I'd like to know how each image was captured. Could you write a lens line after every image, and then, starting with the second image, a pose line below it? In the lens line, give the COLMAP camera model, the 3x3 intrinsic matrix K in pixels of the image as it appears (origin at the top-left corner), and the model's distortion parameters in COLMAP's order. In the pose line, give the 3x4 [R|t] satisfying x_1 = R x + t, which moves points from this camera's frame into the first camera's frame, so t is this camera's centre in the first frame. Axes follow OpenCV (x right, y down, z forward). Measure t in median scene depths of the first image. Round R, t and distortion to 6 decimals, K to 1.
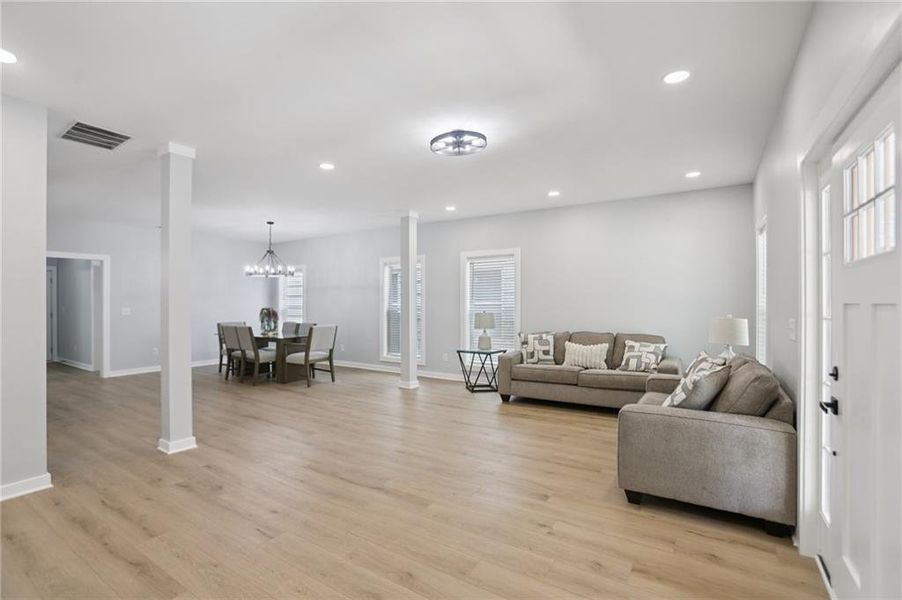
lens RADIAL K [[418.6, 0, 452.3], [0, 418.6, 301.8], [0, 0, 1]] dist [-0.042118, 0.002775]
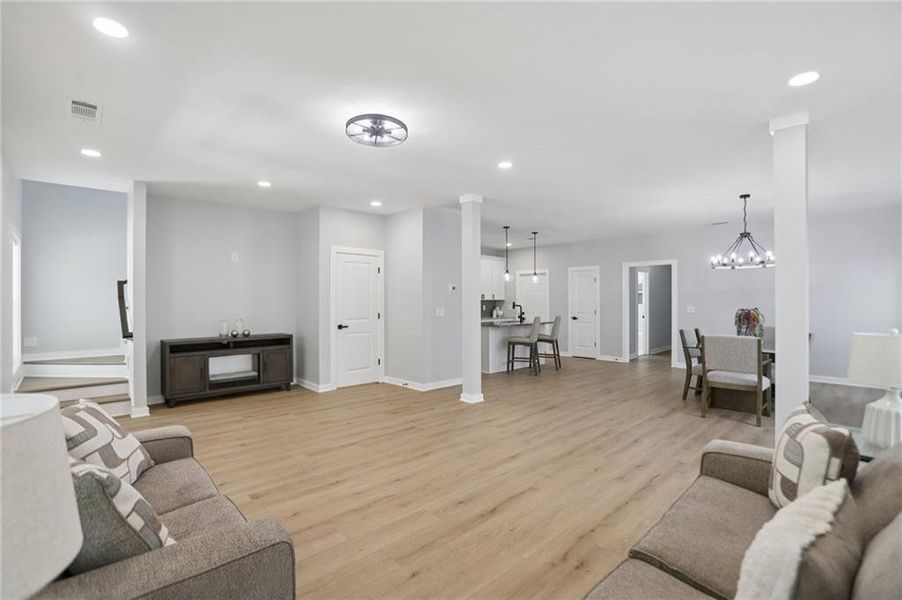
lens RADIAL K [[418.6, 0, 444.0], [0, 418.6, 299.9], [0, 0, 1]] dist [-0.042118, 0.002775]
pose [[-0.249209, -0.002008, -0.968448, 0.748909], [0.000672, 0.999997, -0.002246, -0.000781], [0.968449, -0.001211, -0.249207, 1.180876]]
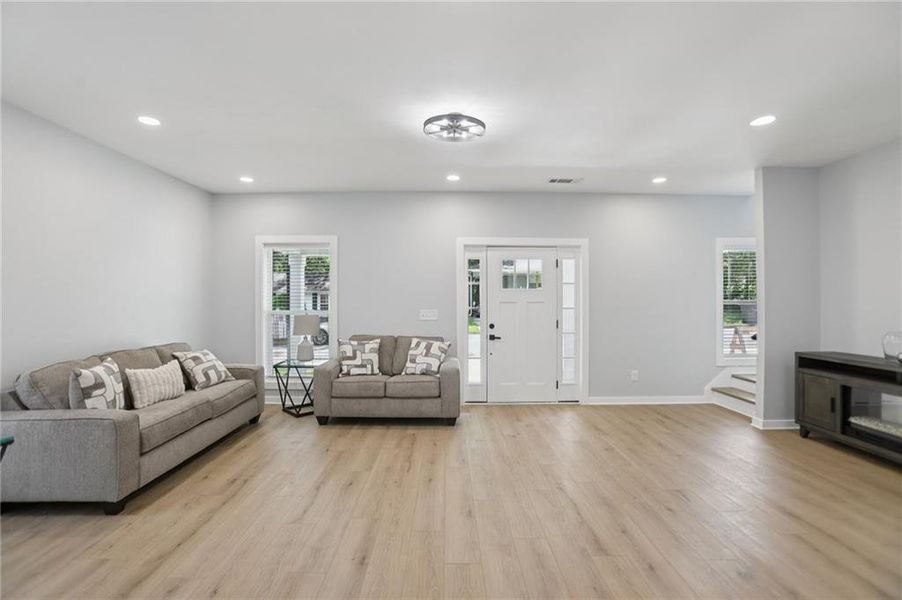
lens RADIAL K [[418.6, 0, 443.9], [0, 418.6, 298.7], [0, 0, 1]] dist [-0.042118, 0.002775]
pose [[-0.533319, 0.012828, 0.845817, -0.639185], [0.004219, 0.999913, -0.012504, 0.005600], [-0.845904, -0.003100, -0.533327, 1.294190]]
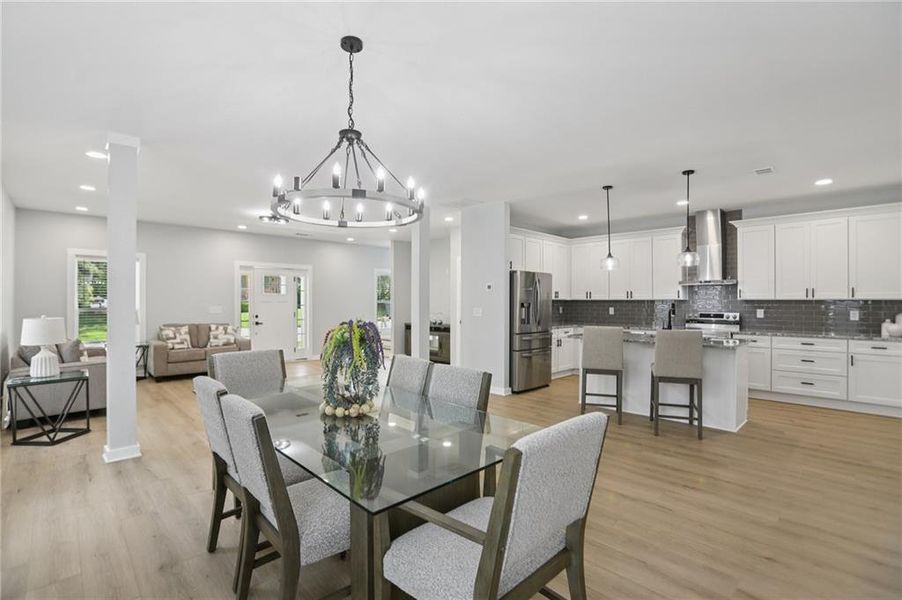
lens RADIAL K [[418.6, 0, 446.3], [0, 418.6, 303.8], [0, 0, 1]] dist [-0.042118, 0.002775]
pose [[-0.971741, -0.000281, 0.236049, -1.054842], [0.001282, 0.999978, 0.006465, -0.000453], [-0.236046, 0.006585, -0.971720, 2.313613]]
